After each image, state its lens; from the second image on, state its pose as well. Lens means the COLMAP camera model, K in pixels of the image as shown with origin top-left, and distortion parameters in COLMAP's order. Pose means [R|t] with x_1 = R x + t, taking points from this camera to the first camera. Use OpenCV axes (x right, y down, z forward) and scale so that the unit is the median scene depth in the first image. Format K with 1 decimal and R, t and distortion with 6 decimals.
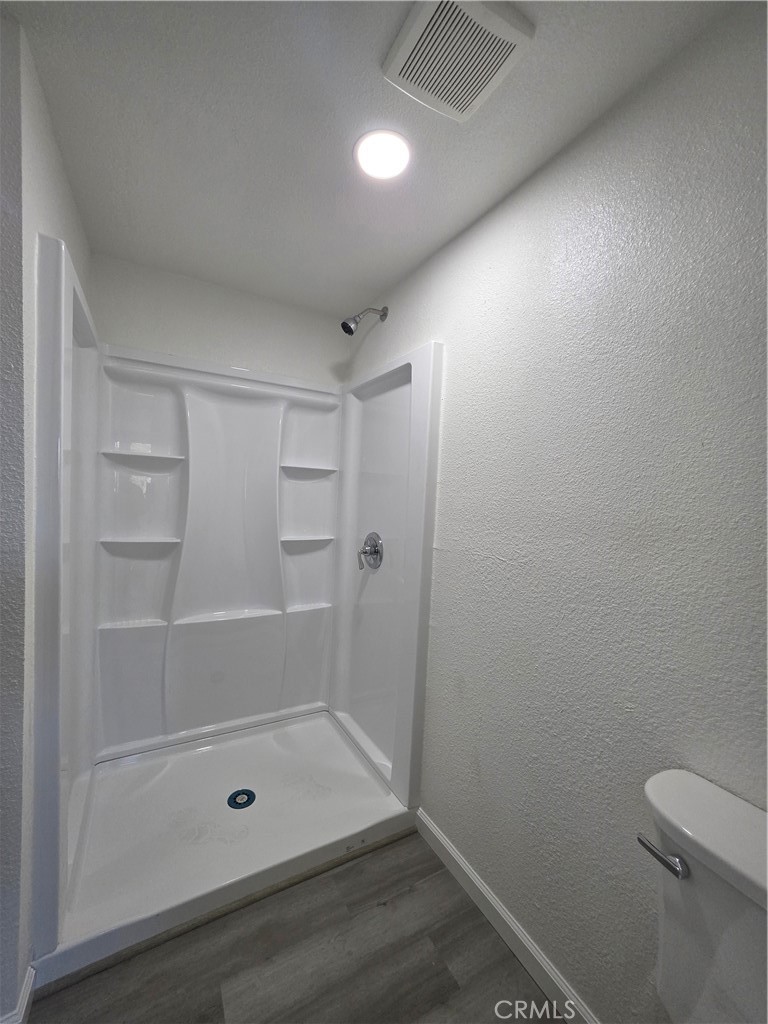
lens RADIAL K [[409.9, 0, 373.6], [0, 409.9, 514.3], [0, 0, 1]] dist [-0.001049, 0.001670]
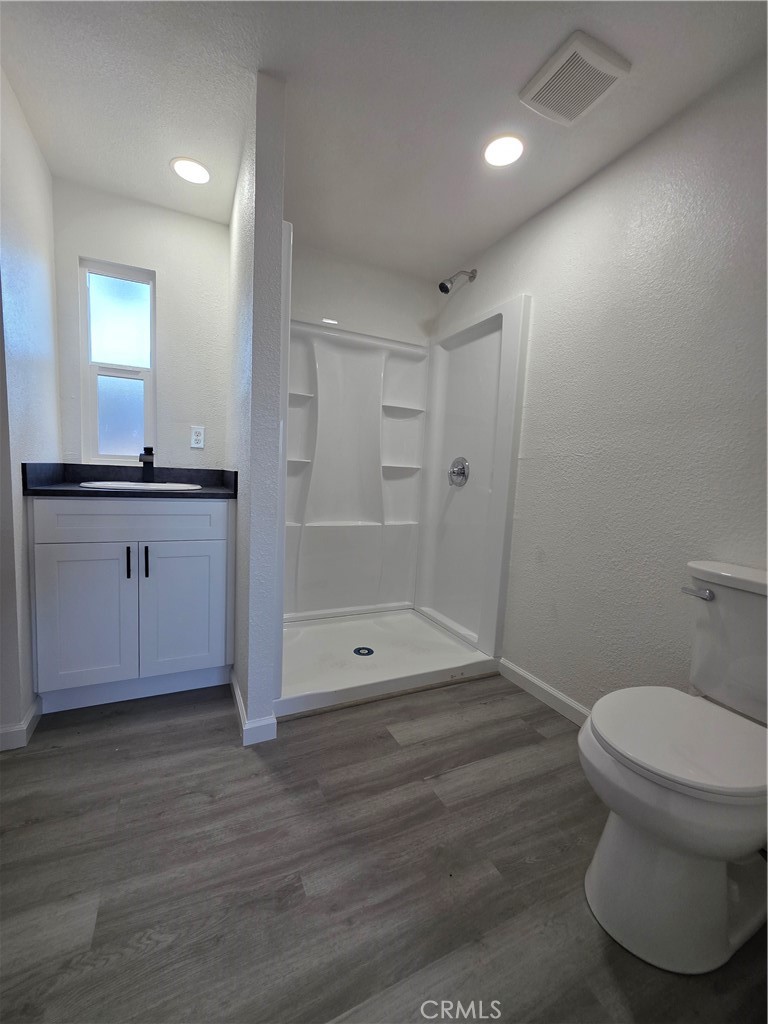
lens RADIAL K [[409.9, 0, 373.2], [0, 409.9, 512.5], [0, 0, 1]] dist [-0.001049, 0.001670]
pose [[0.997807, 0.009282, -0.065536, -0.228753], [-0.006150, 0.998837, 0.047821, 0.196785], [0.065903, -0.047313, 0.996704, -0.332499]]
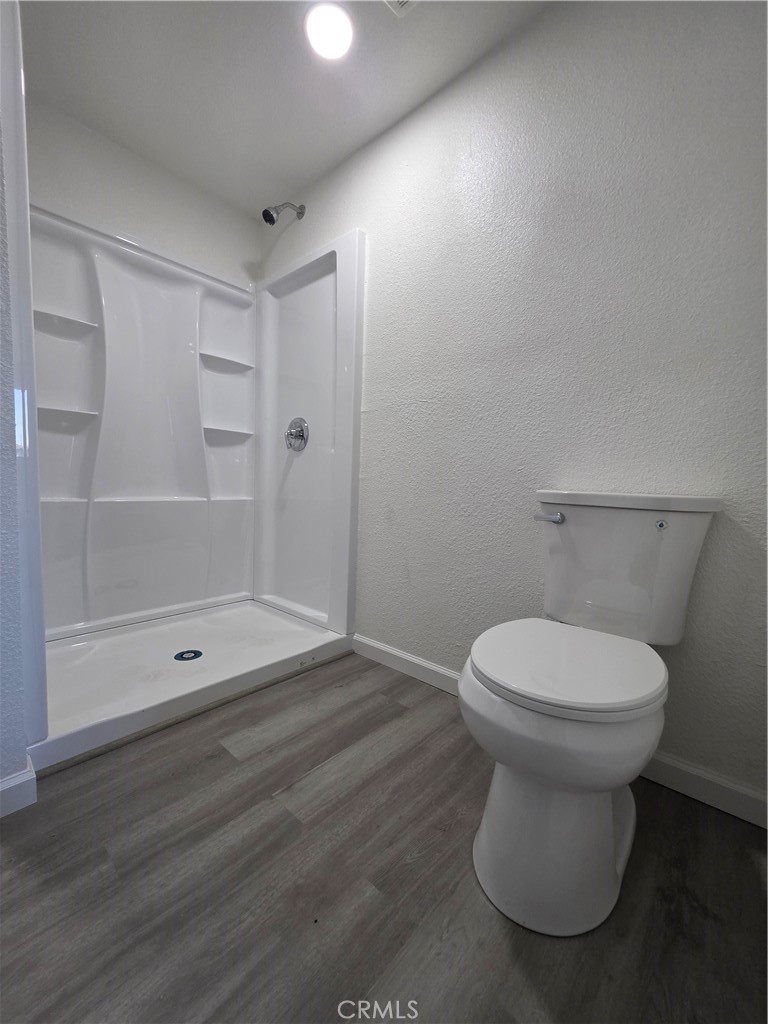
lens RADIAL K [[409.9, 0, 373.0], [0, 409.9, 513.3], [0, 0, 1]] dist [-0.001049, 0.001670]
pose [[0.948573, -0.040116, 0.314007, -0.207709], [0.027810, 0.998663, 0.043573, 0.328971], [-0.315336, -0.032599, 0.948420, -0.140943]]
